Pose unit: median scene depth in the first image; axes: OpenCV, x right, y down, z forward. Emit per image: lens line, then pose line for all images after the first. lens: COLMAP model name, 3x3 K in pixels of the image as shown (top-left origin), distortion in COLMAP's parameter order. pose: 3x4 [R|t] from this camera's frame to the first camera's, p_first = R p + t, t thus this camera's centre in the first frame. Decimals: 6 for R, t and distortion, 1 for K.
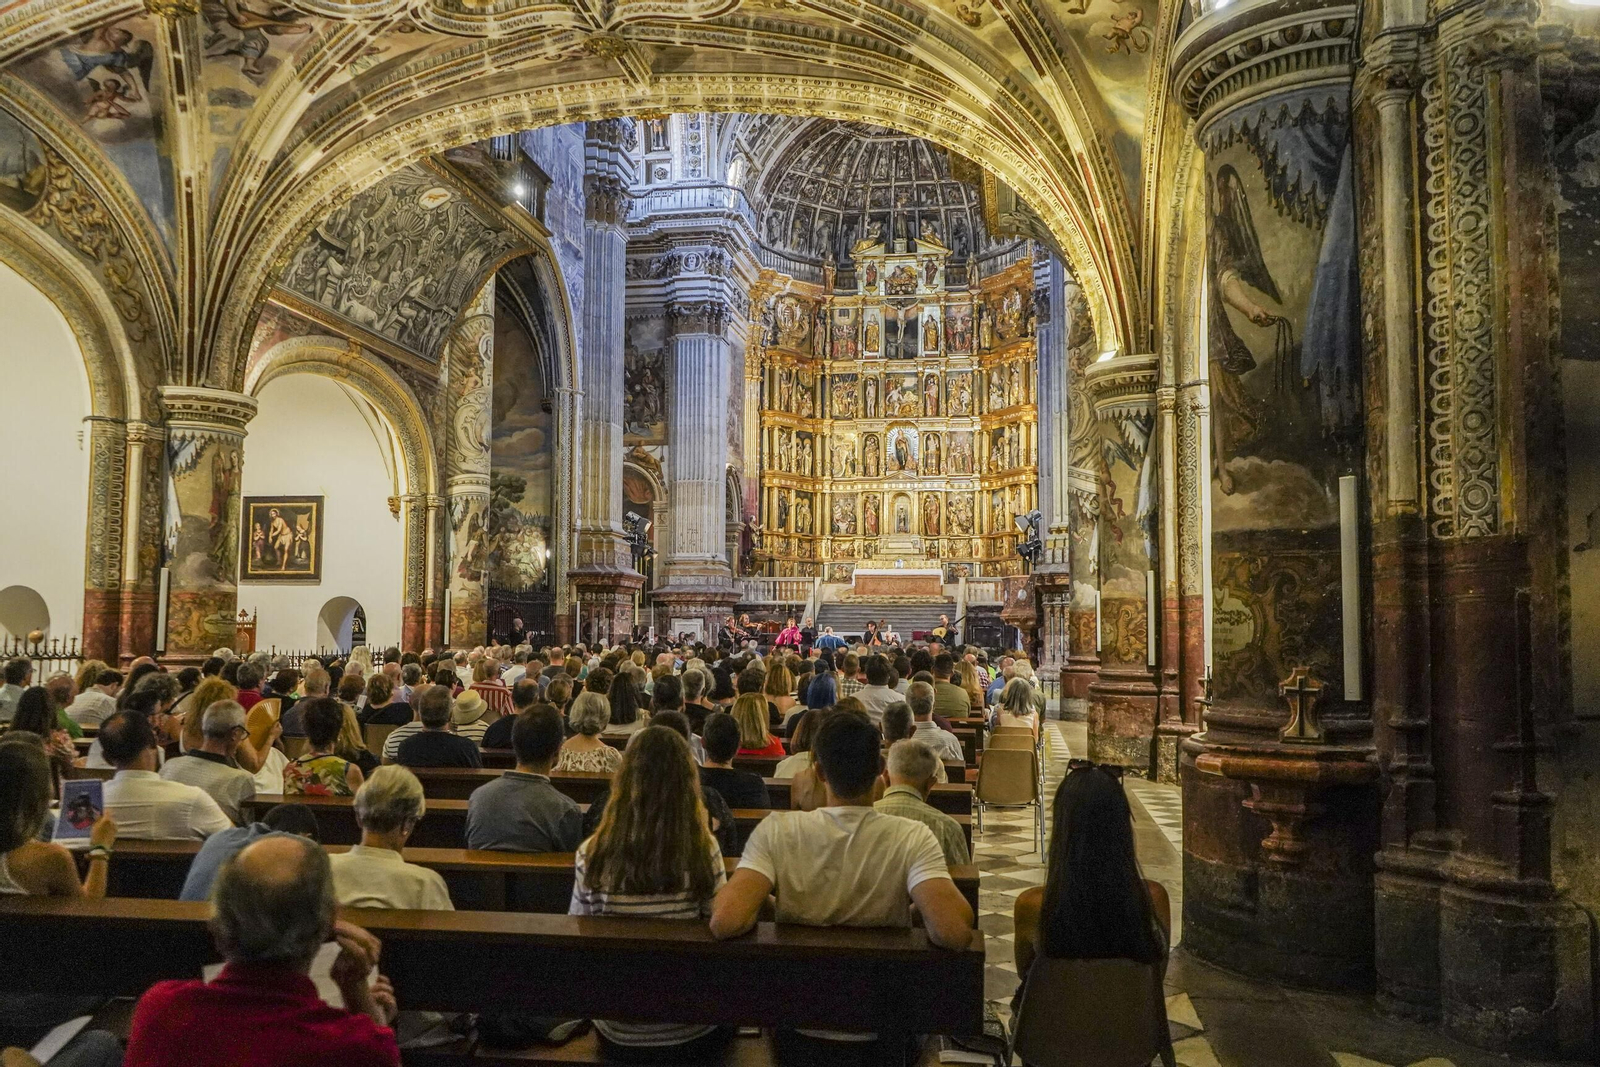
lens RADIAL K [[1312.9, 0, 792.6], [0, 1312.9, 628.1], [0, 0, 1]] dist [-0.005292, -0.007093]
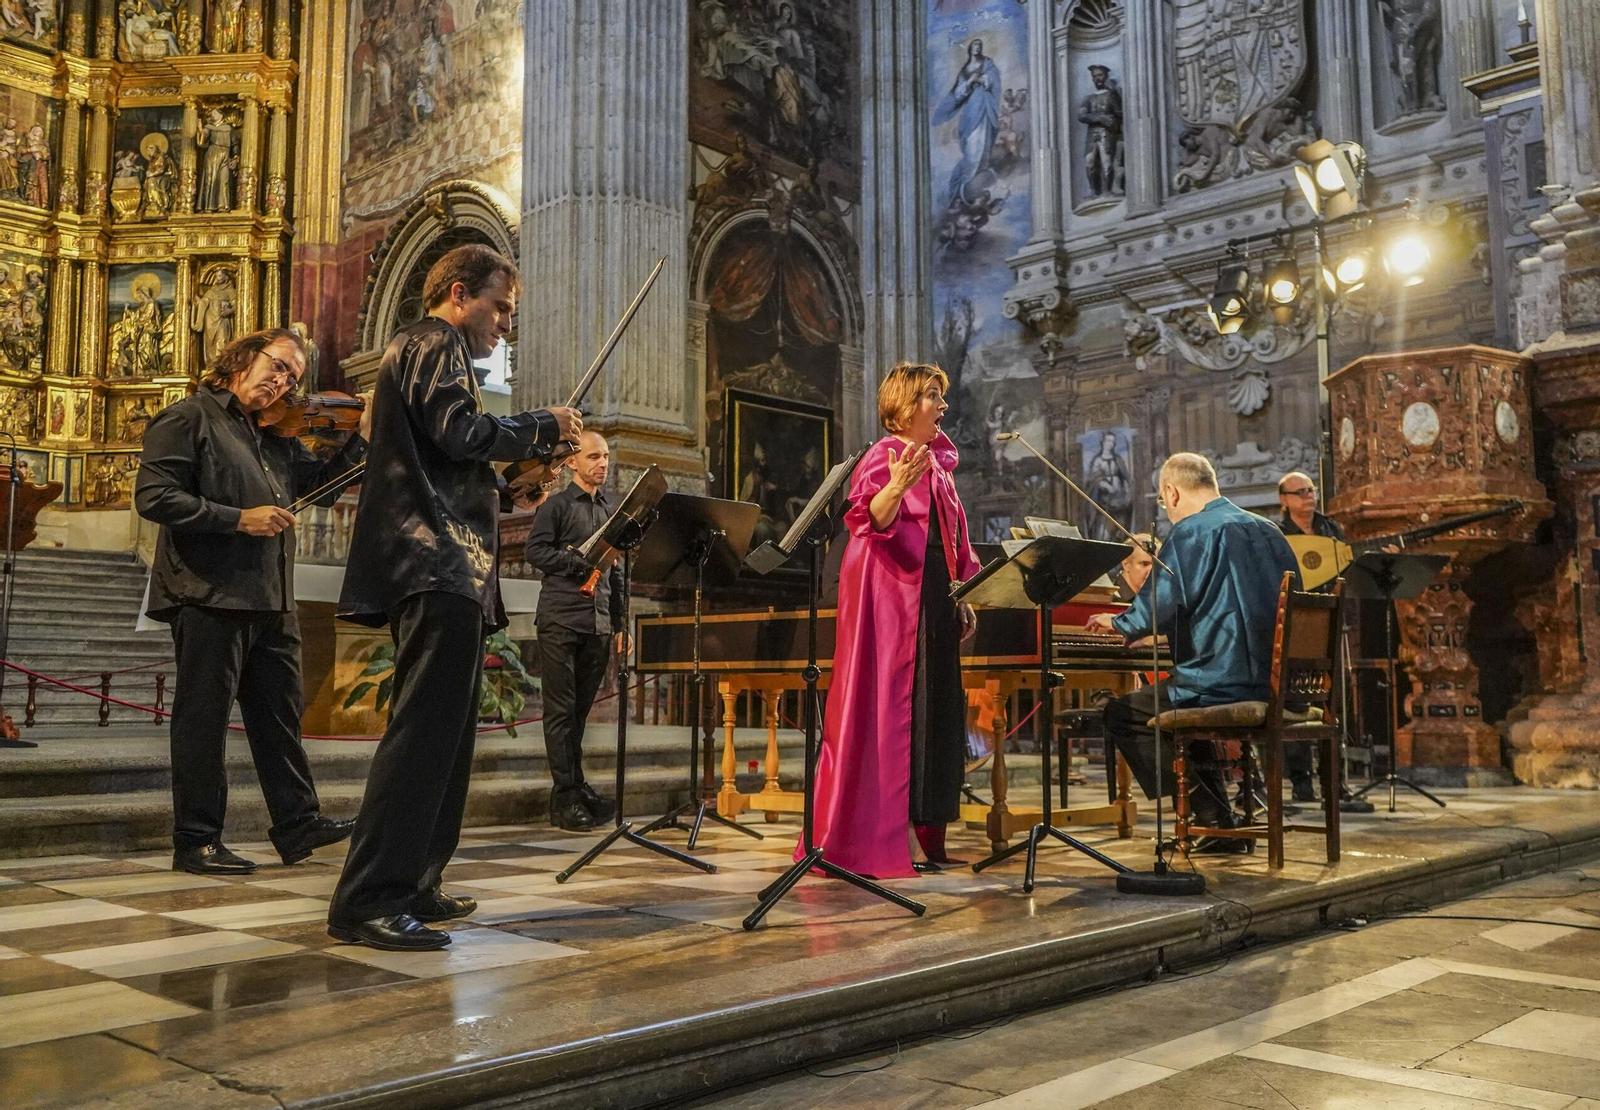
lens RADIAL K [[1480.8, 0, 853.2], [0, 1480.8, 554.1], [0, 0, 1]] dist [0.009541, -0.002802]
pose [[0.536001, 0.078402, 0.840569, -0.095515], [0.001874, 0.995565, -0.094054, 0.018827], [-0.844215, 0.051988, 0.533477, 0.694075]]
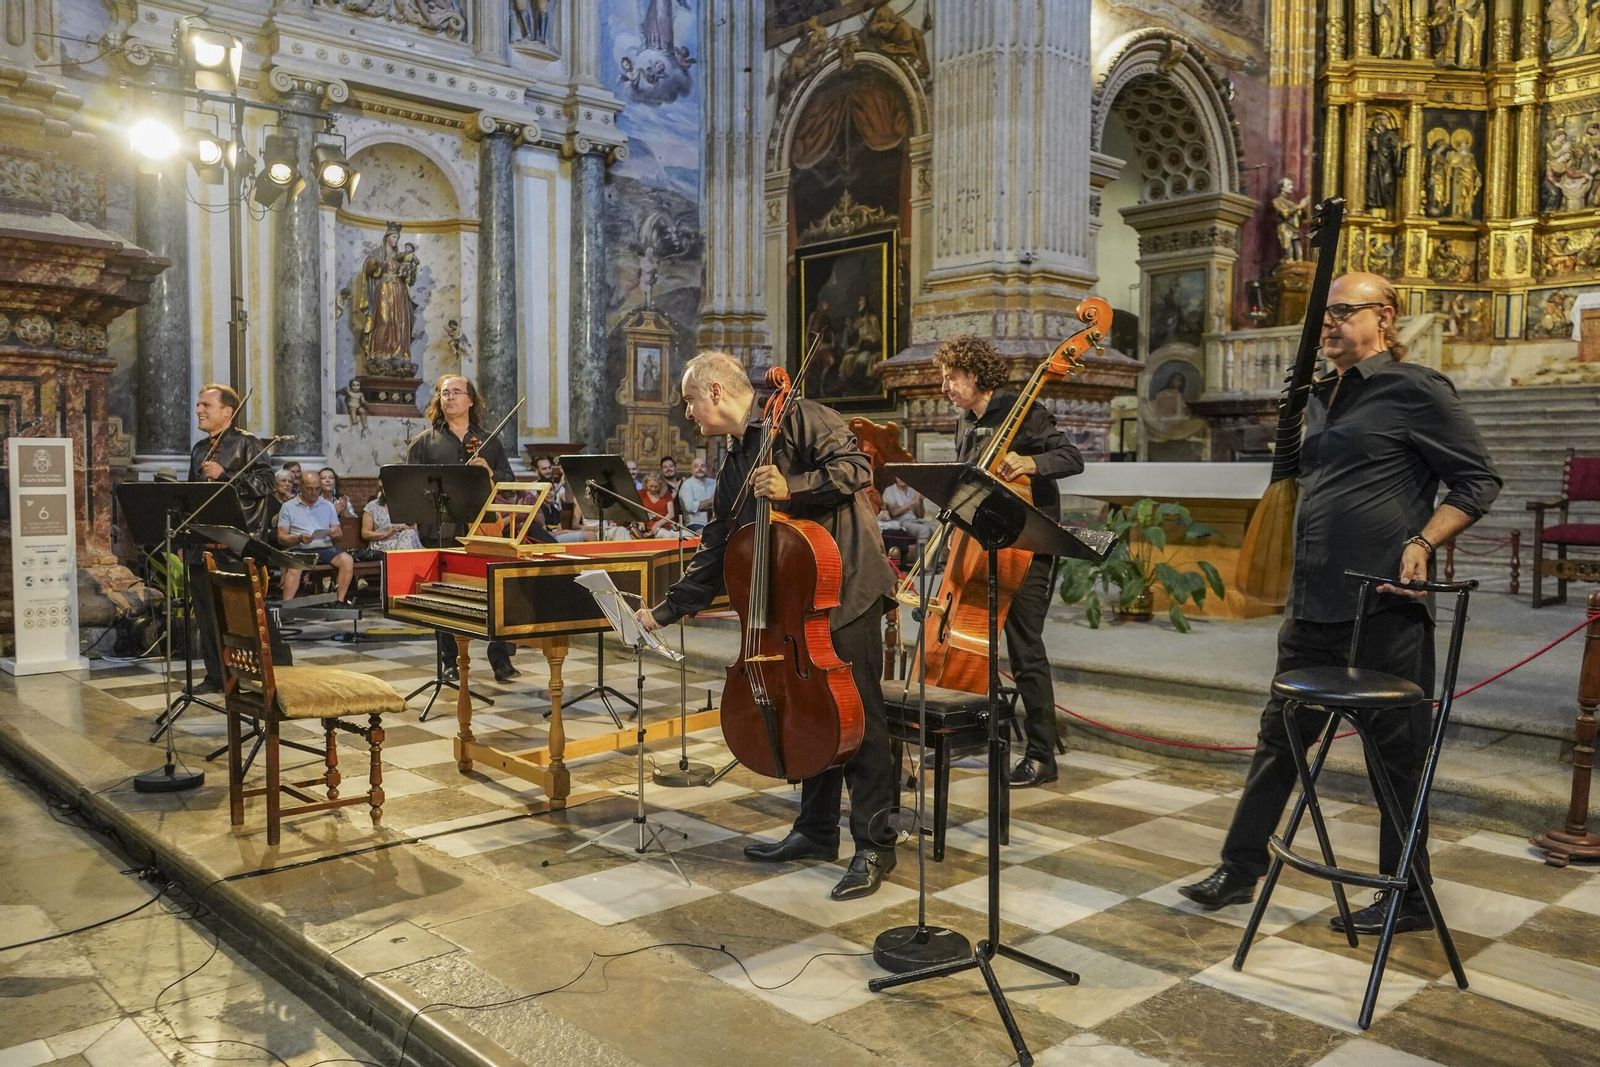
lens RADIAL K [[1275.4, 0, 813.1], [0, 1275.4, 548.4], [0, 0, 1]] dist [-0.008004, 0.012156]
pose [[0.788010, 0.034794, -0.614678, 0.111523], [0.001532, 0.998288, 0.058472, 0.004293], [0.615660, -0.047018, 0.786608, 0.677613]]
